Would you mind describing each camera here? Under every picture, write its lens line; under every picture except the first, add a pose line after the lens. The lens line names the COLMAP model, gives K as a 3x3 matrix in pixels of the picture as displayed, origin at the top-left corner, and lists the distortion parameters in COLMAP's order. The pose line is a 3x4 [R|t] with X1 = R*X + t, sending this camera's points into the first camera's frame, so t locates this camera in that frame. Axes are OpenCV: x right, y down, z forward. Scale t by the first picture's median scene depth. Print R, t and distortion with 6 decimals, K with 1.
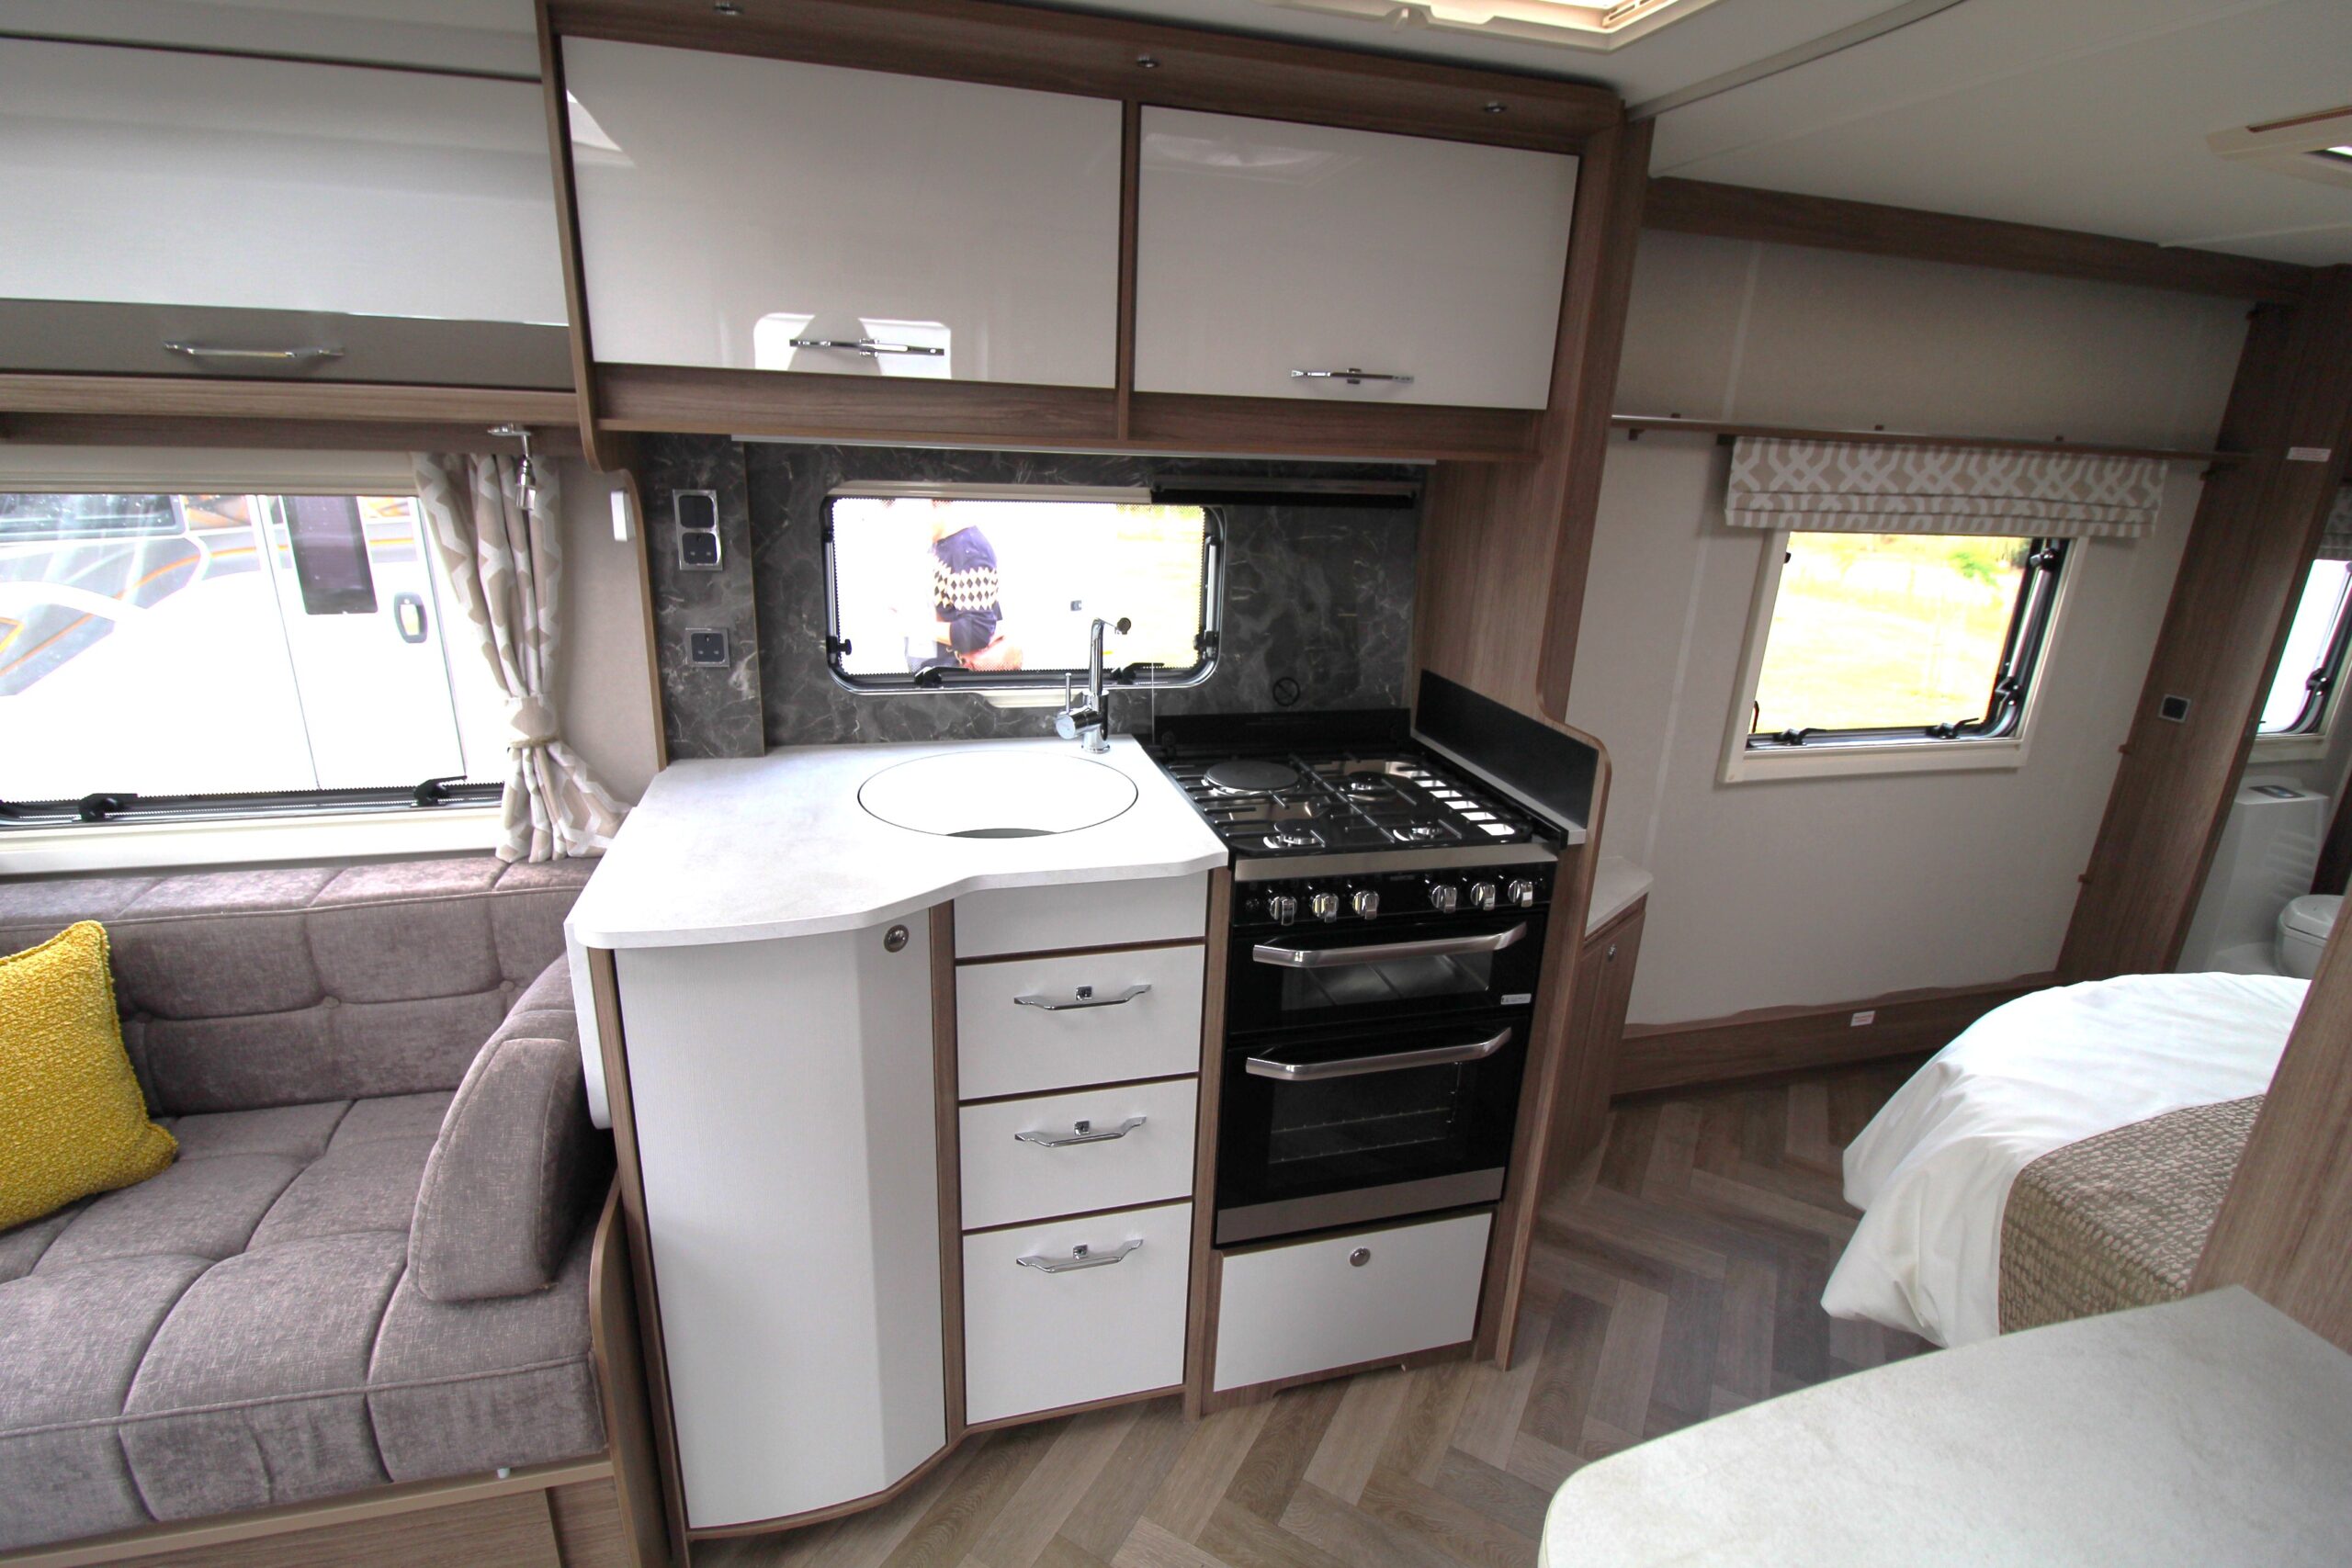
lens RADIAL K [[1092.5, 0, 1179.2], [0, 1092.5, 772.0], [0, 0, 1]] dist [-0.000606, -0.013002]
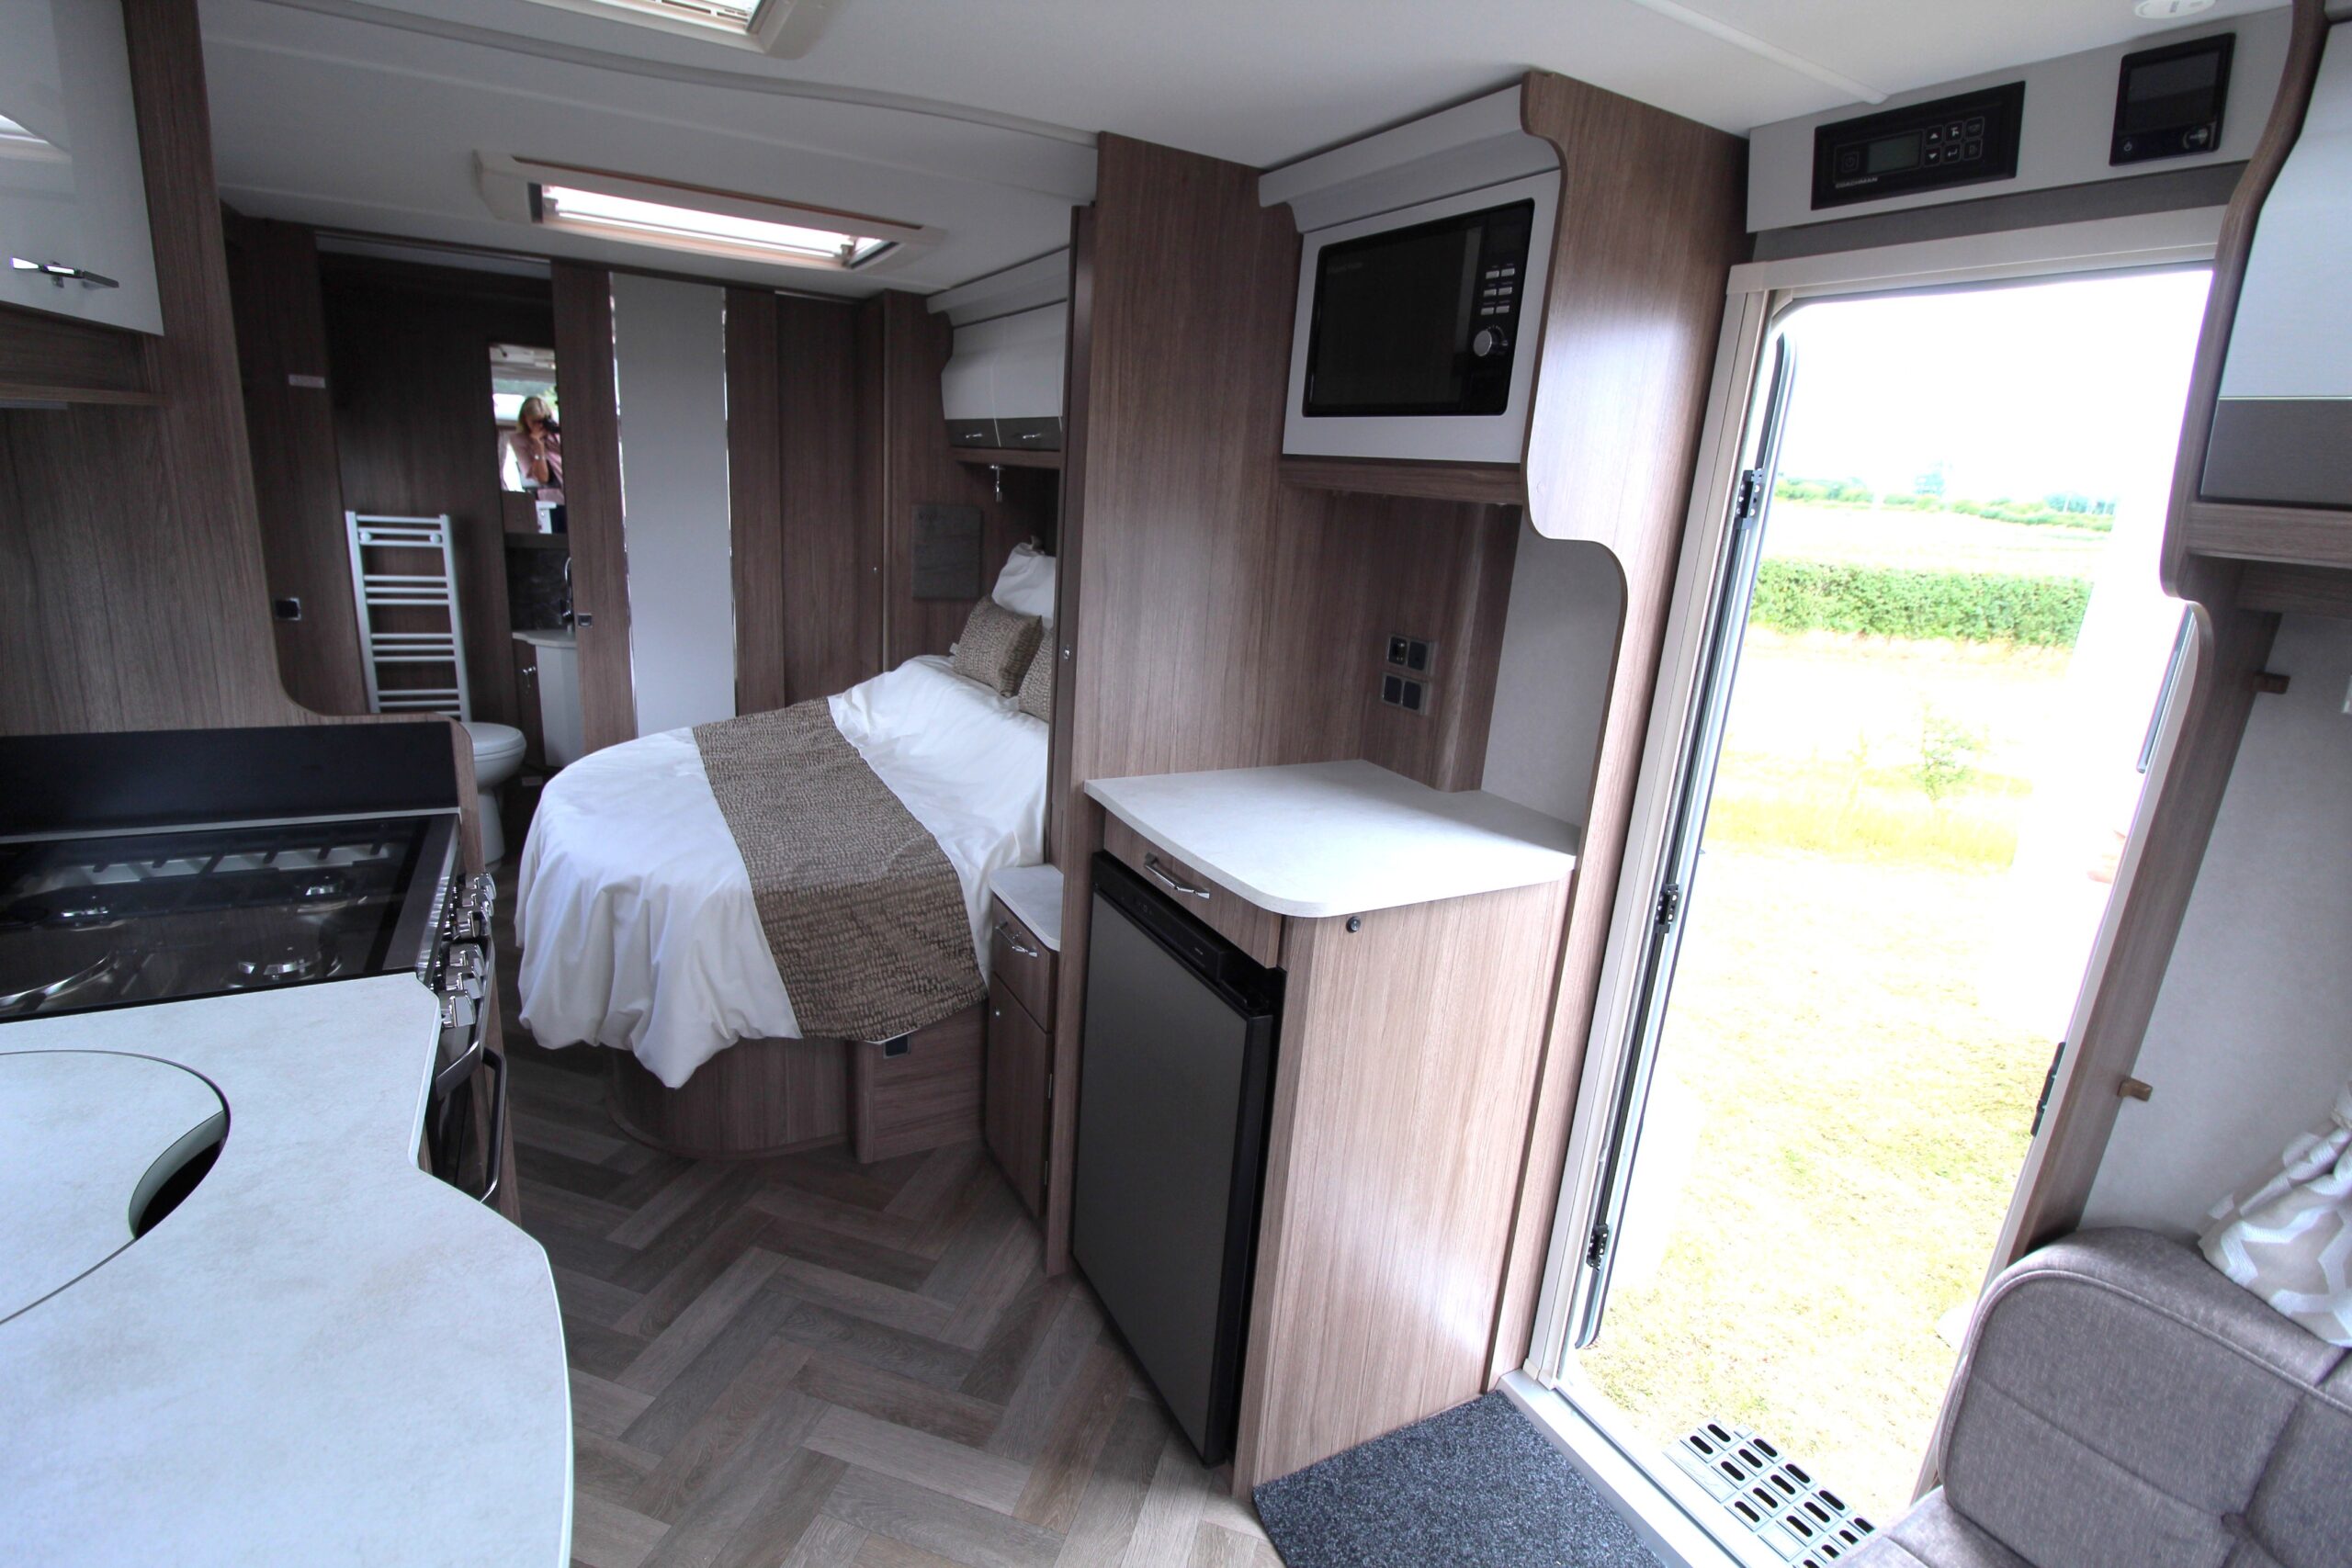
lens RADIAL K [[1089.3, 0, 1178.0], [0, 1089.3, 775.3], [0, 0, 1]] dist [0.000650, -0.014807]
pose [[-0.230651, -0.311278, 0.921903, -0.618150], [0.213564, 0.908153, 0.360067, -0.174981], [-0.949311, 0.279935, -0.142989, 0.533770]]
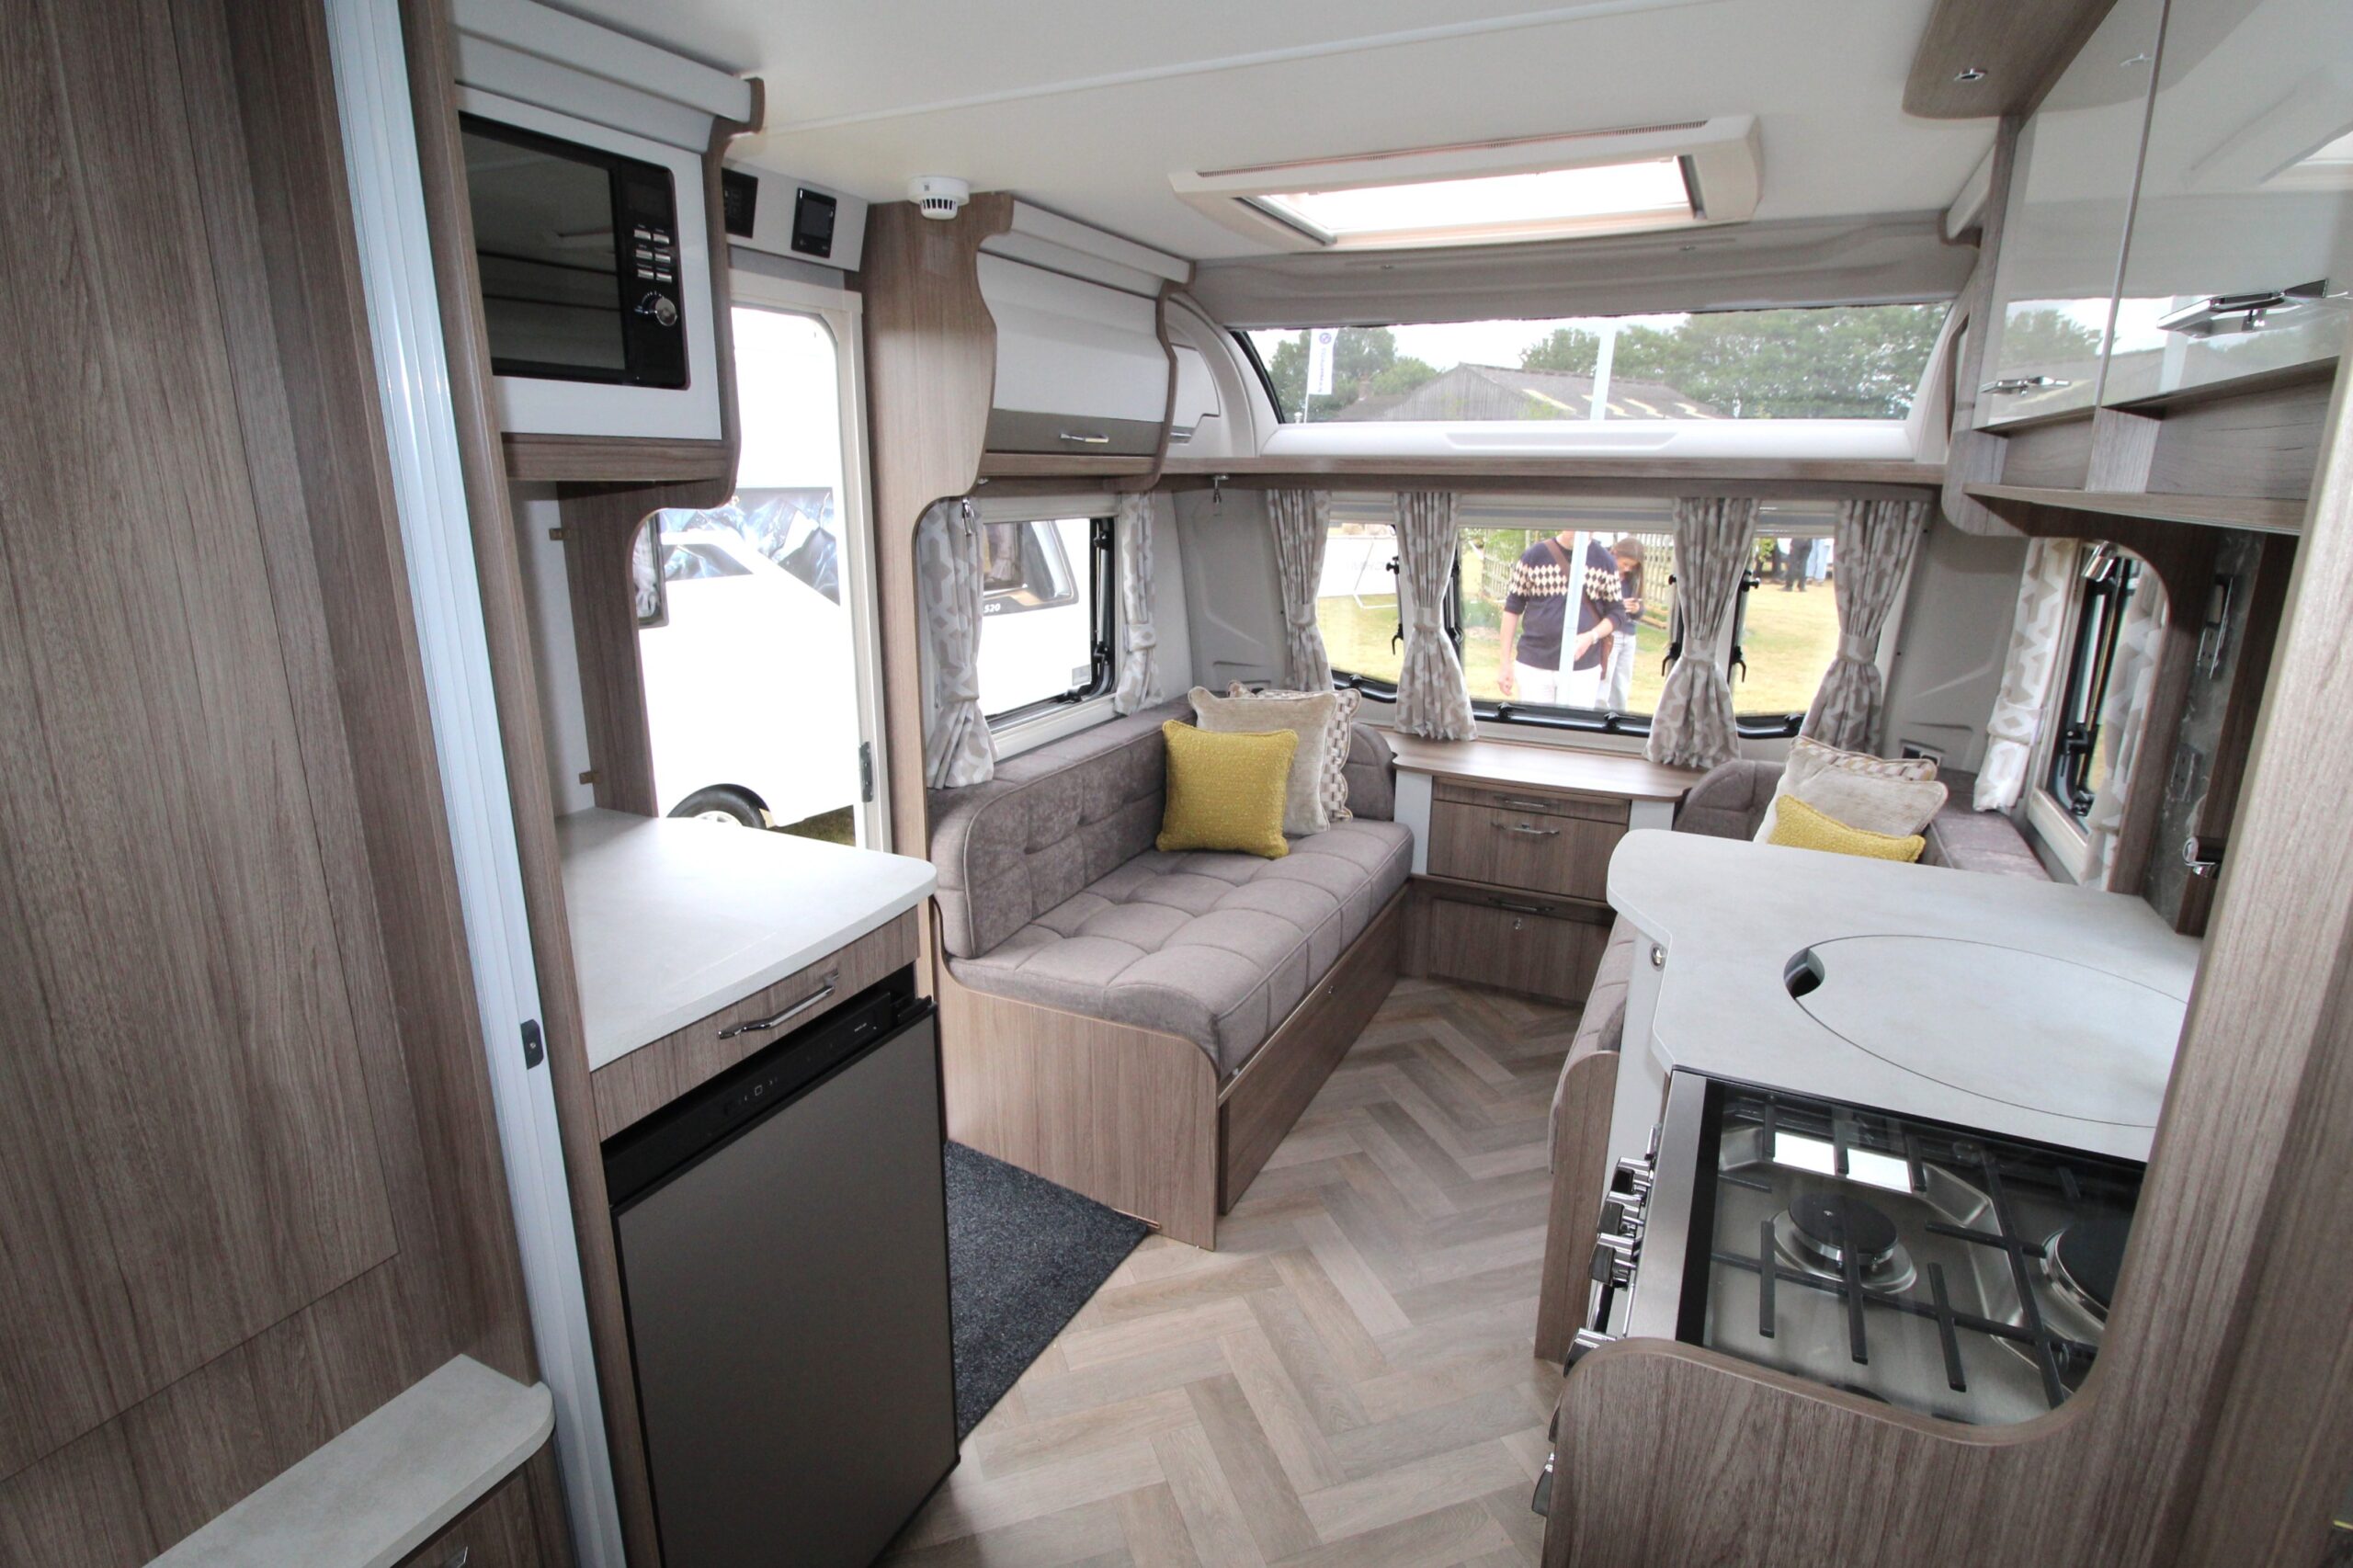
lens RADIAL K [[1168.8, 0, 1179.4], [0, 1168.8, 776.1], [0, 0, 1]] dist [0.002335, -0.016897]
pose [[-0.659380, 0.146058, -0.737486, 0.690412], [-0.260419, 0.875845, 0.406298, -0.274666], [0.705266, 0.459960, -0.539478, 0.985658]]
